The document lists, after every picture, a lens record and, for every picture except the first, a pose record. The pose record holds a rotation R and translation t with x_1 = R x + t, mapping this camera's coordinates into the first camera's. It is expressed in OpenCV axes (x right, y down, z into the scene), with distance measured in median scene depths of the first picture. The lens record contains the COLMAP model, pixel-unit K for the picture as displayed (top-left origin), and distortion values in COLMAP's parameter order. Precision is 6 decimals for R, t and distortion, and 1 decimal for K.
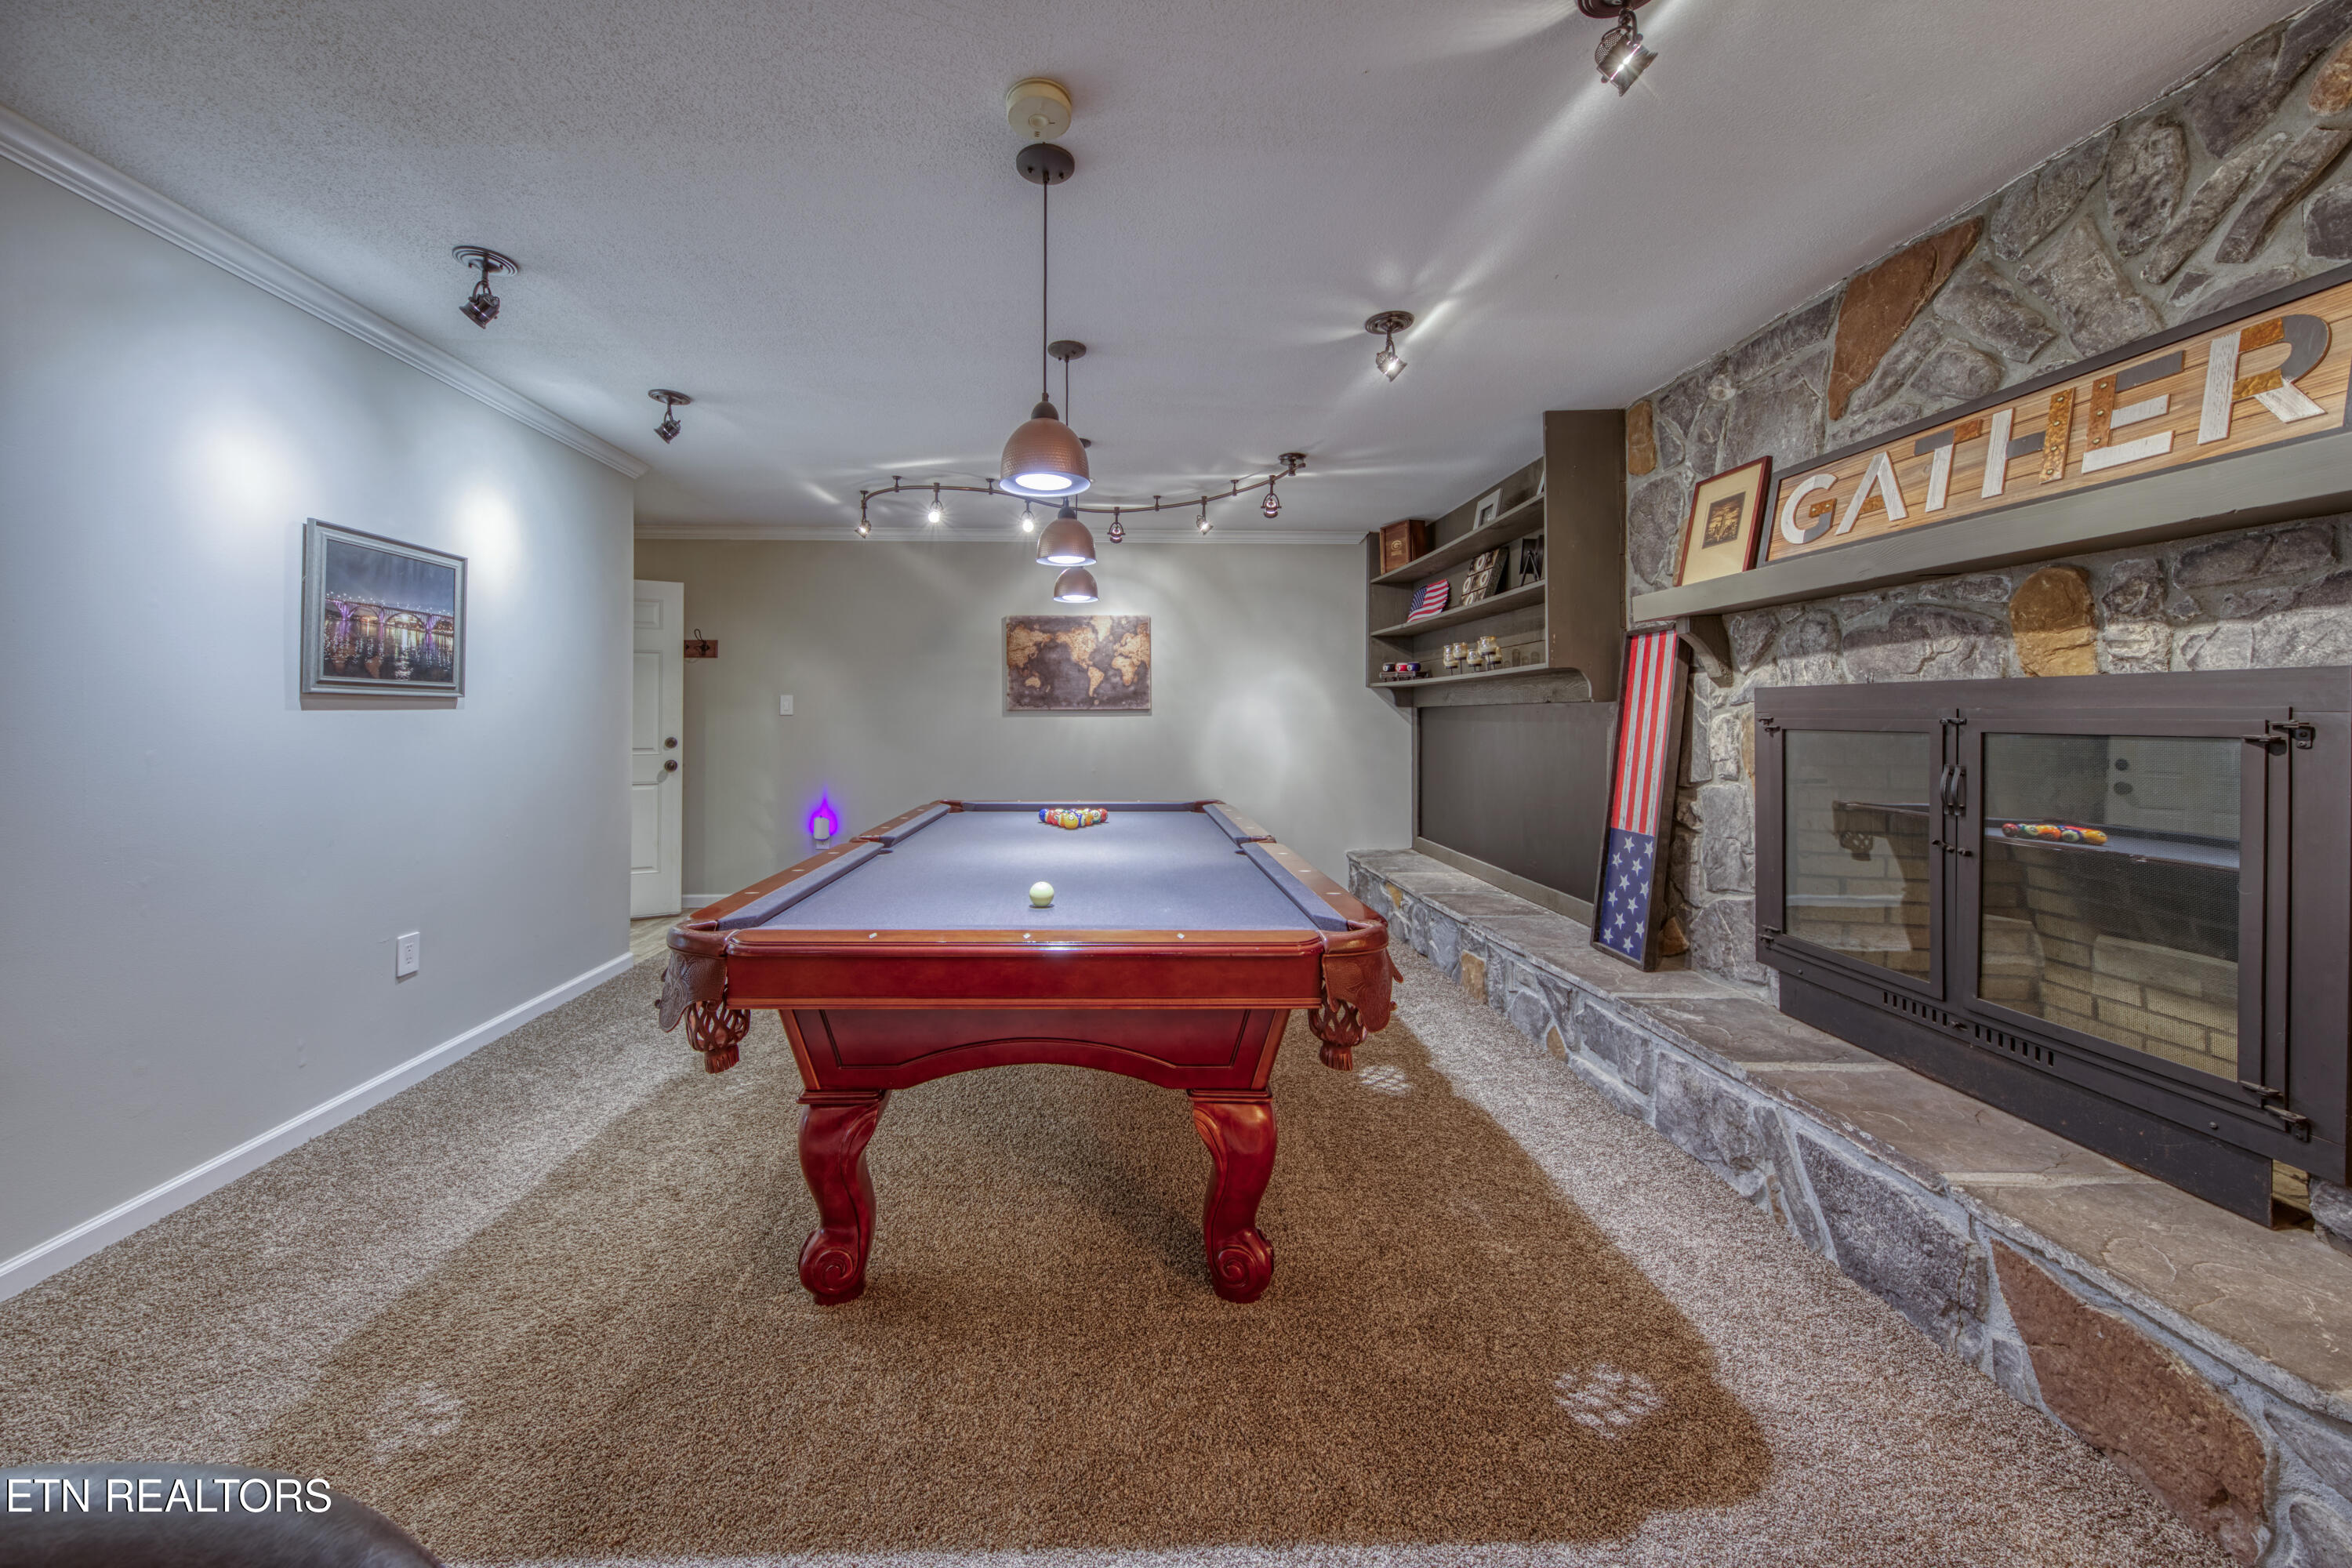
lens RADIAL K [[853.0, 0, 1101.5], [0, 853.0, 715.8], [0, 0, 1]] dist [0.009583, -0.007102]
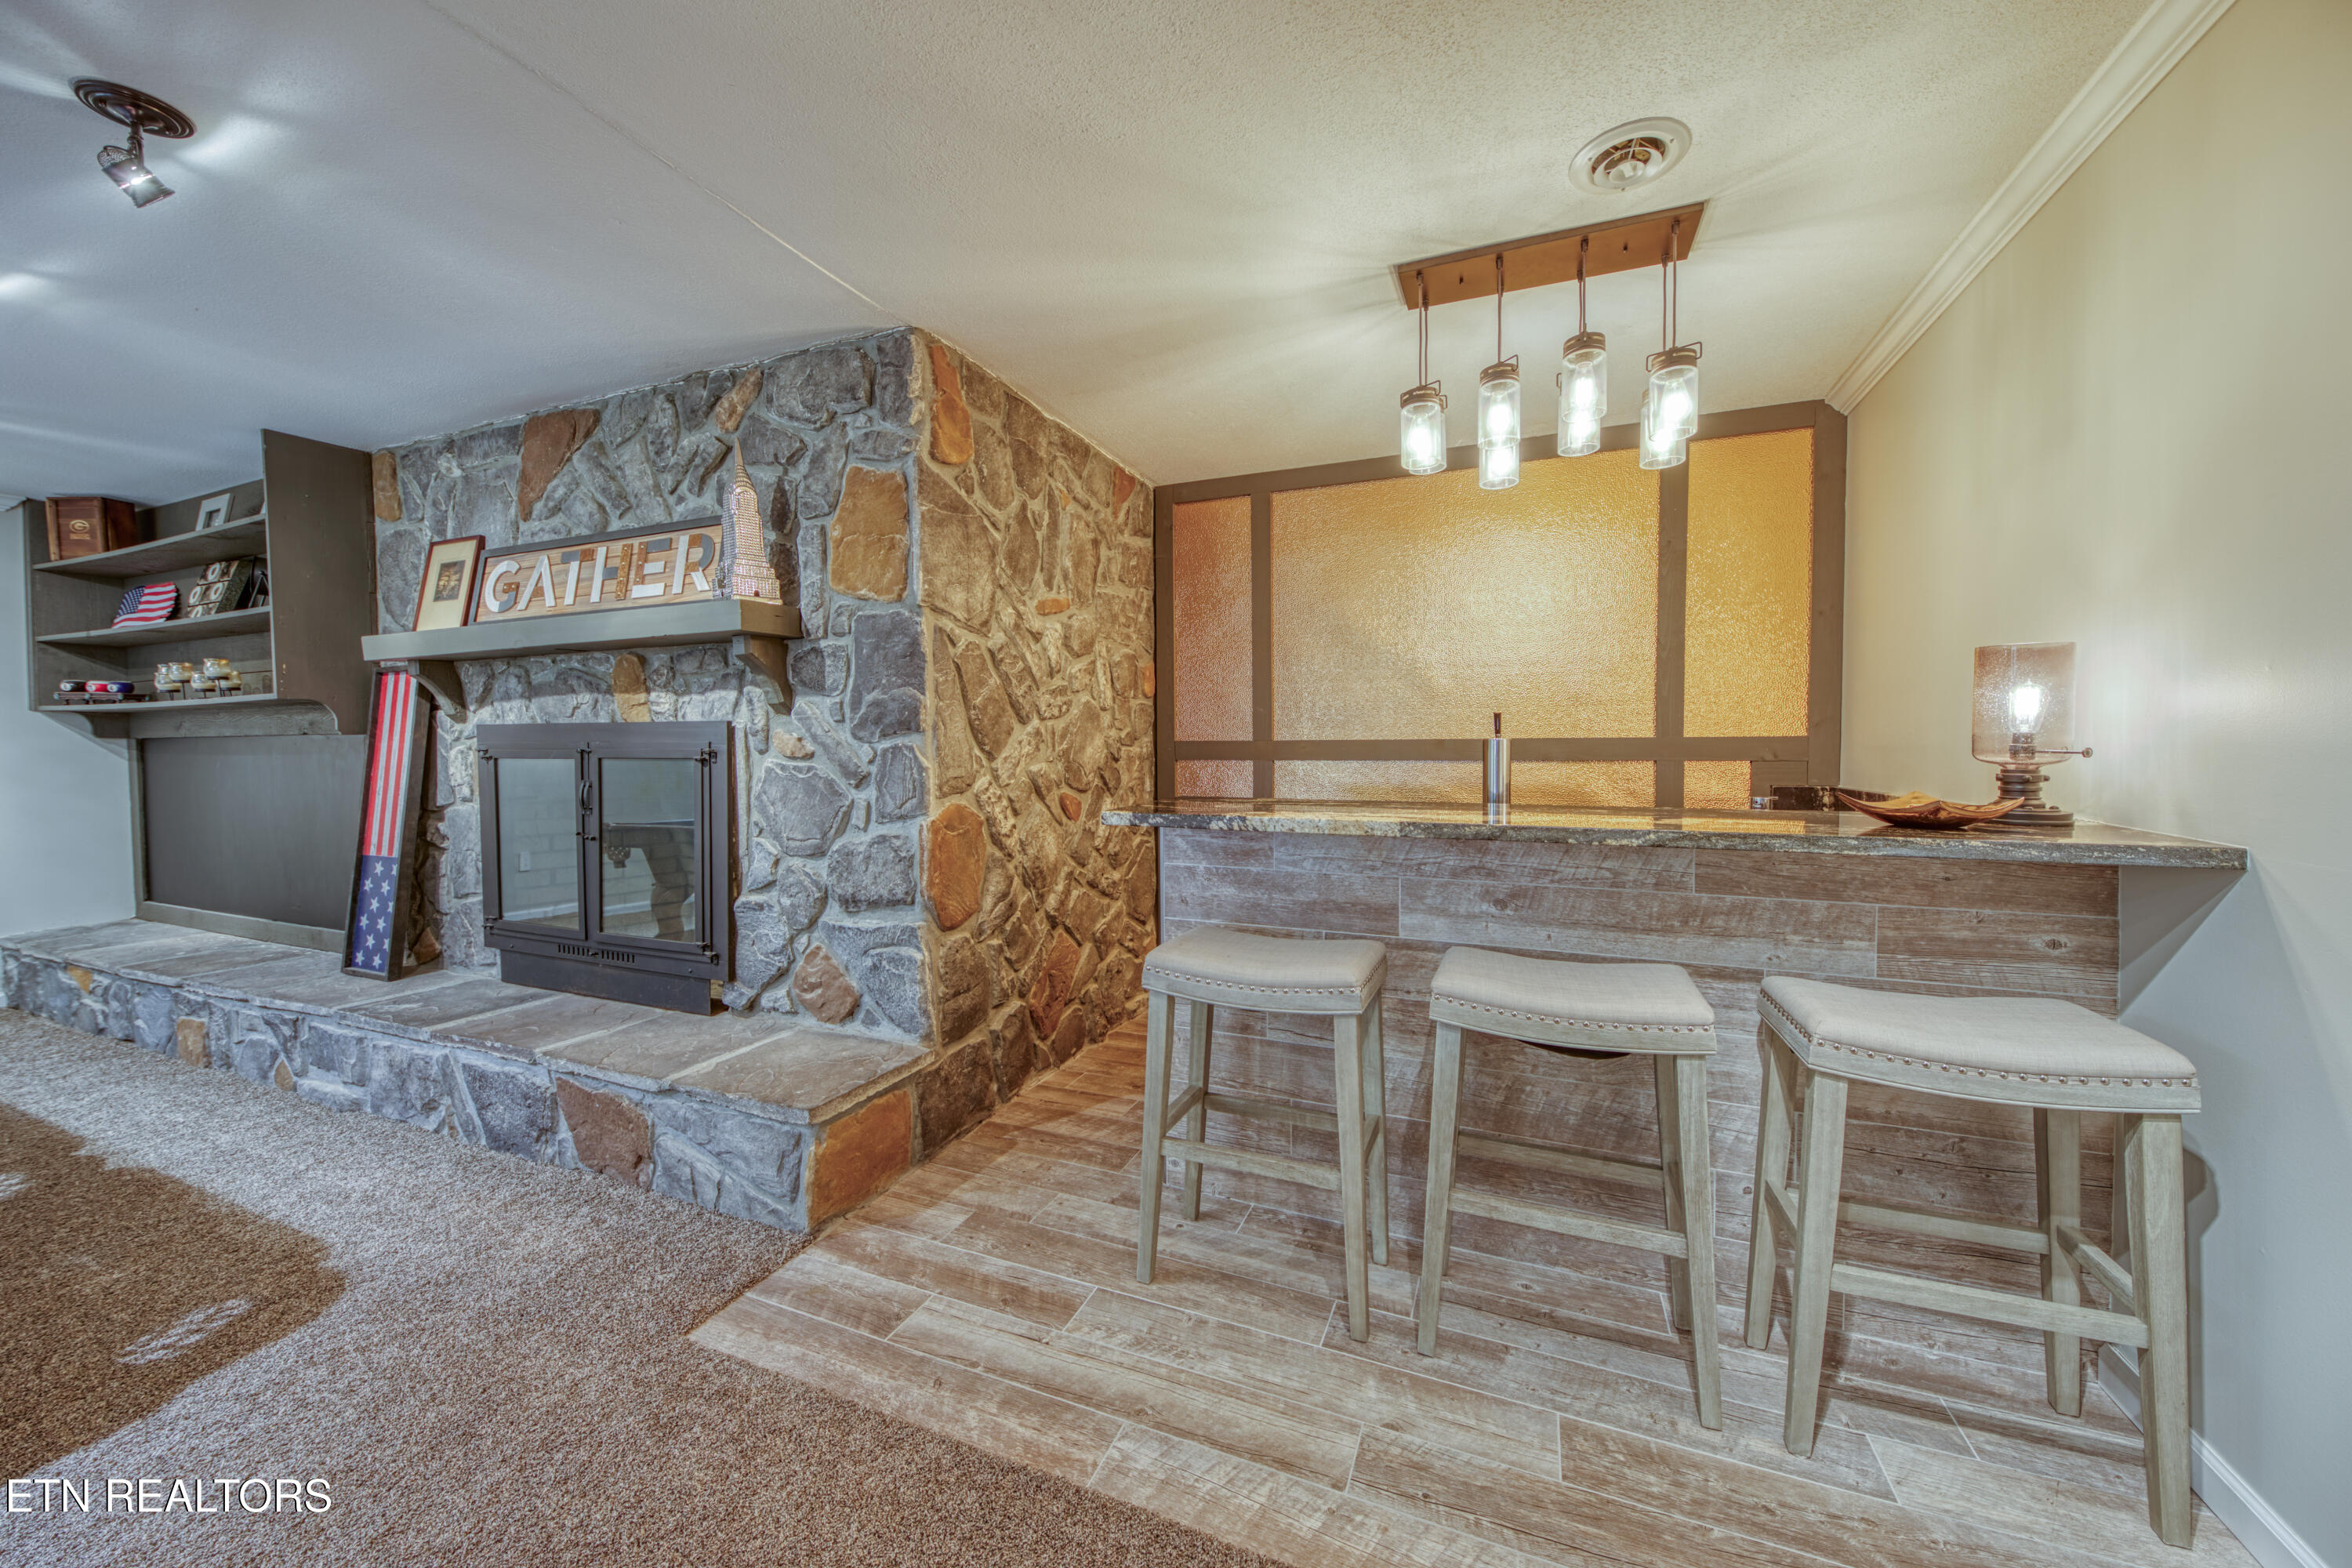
lens RADIAL K [[820.2, 0, 1167.1], [0, 820.2, 772.6], [0, 0, 1]] dist [0.013199, -0.005938]
pose [[0.373948, -0.033132, 0.926858, 0.038956], [0.004766, 0.999417, 0.033803, 0.000698], [-0.927438, -0.008224, 0.373888, -0.351883]]
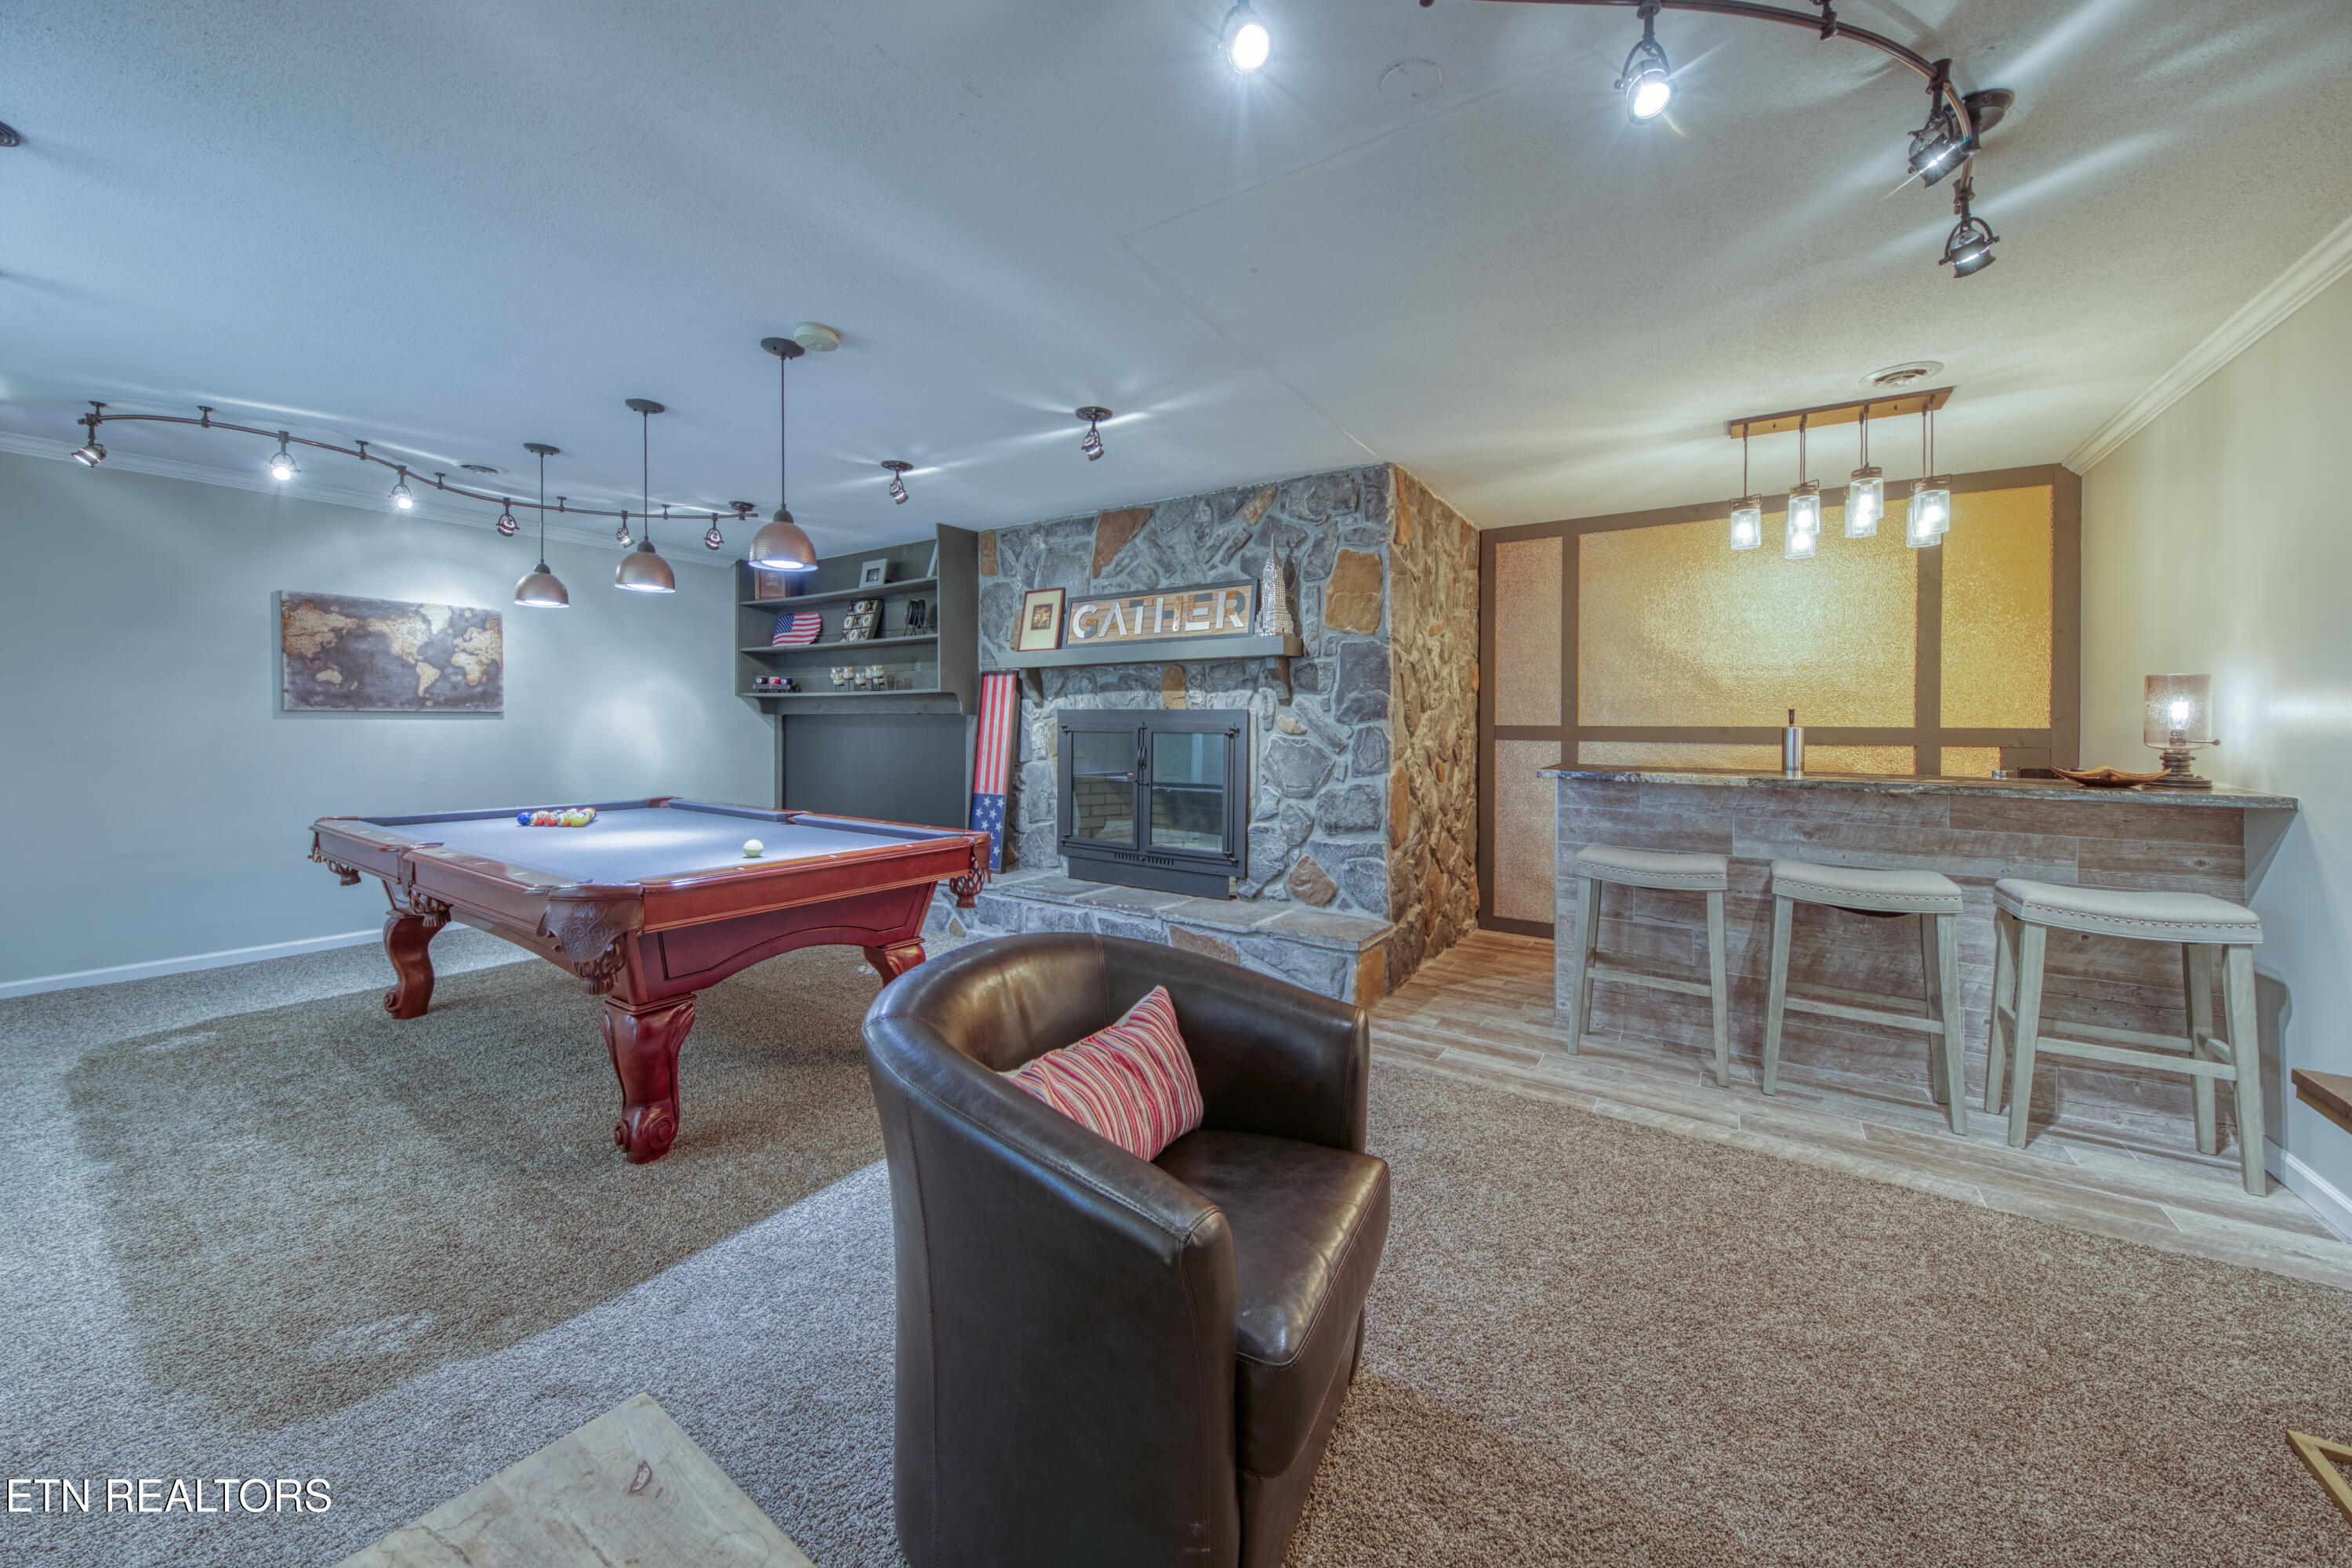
lens RADIAL K [[796.1, 0, 1241.7], [0, 796.1, 731.5], [0, 0, 1]] dist [0.013345, -0.007387]
pose [[0.513862, -0.002127, 0.857870, -0.531238], [-0.008431, 0.999936, 0.007529, -0.000598], [-0.857831, -0.011101, 0.513812, -0.248029]]
